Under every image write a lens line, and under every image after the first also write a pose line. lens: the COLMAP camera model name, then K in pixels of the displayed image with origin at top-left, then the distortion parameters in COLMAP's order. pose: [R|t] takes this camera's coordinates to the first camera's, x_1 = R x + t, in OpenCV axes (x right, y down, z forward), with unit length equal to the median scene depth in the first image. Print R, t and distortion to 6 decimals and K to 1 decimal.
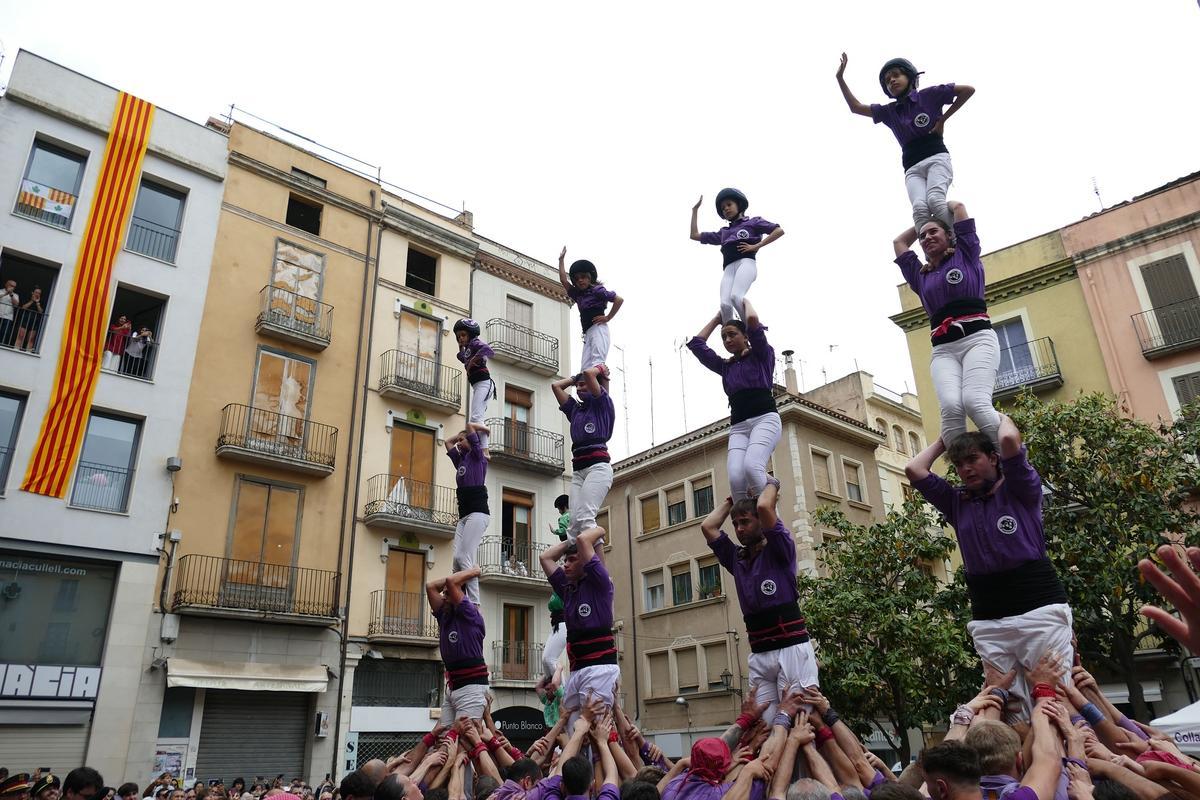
lens RADIAL K [[905.3, 0, 622.7], [0, 905.3, 397.2], [0, 0, 1]] dist [-0.006030, 0.000526]
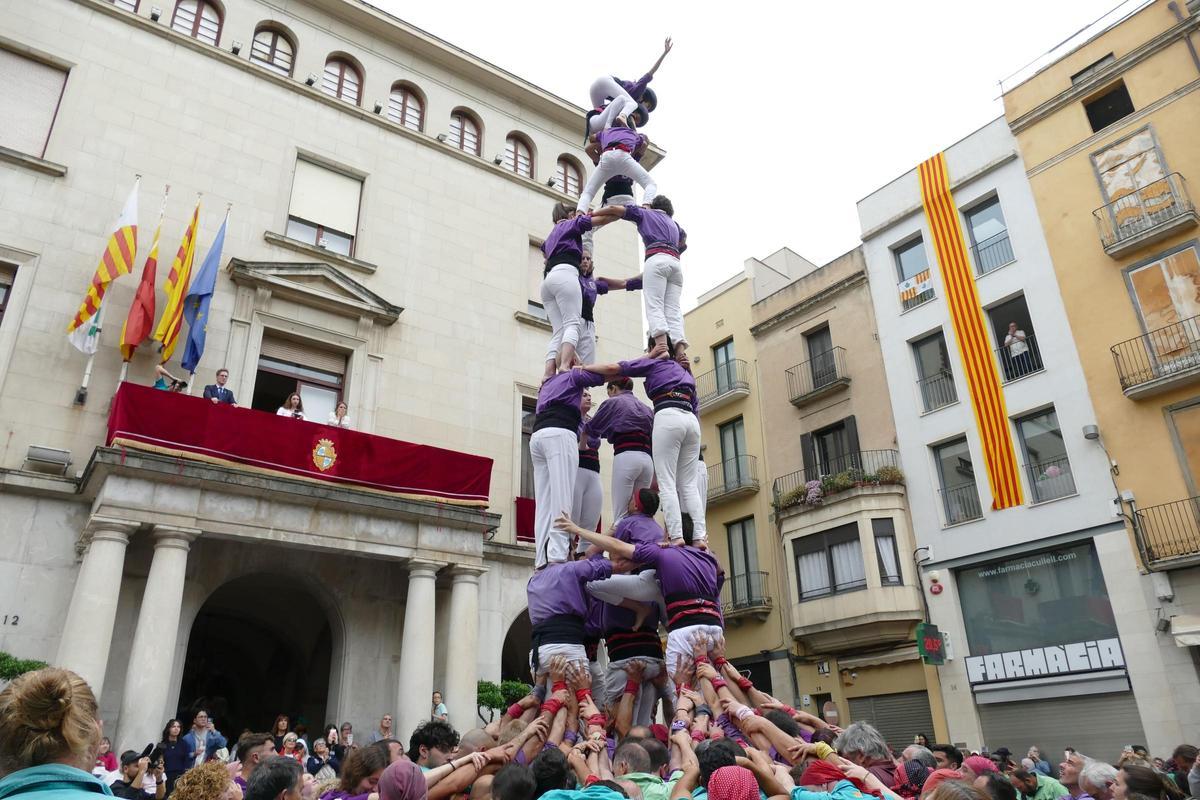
lens RADIAL K [[905.3, 0, 622.7], [0, 905.3, 397.2], [0, 0, 1]] dist [-0.006030, 0.000526]
pose [[-0.099275, -0.349472, -0.931672, 0.472355], [0.419166, 0.834484, -0.357682, 0.171250], [0.902465, -0.426035, 0.063643, 0.453480]]
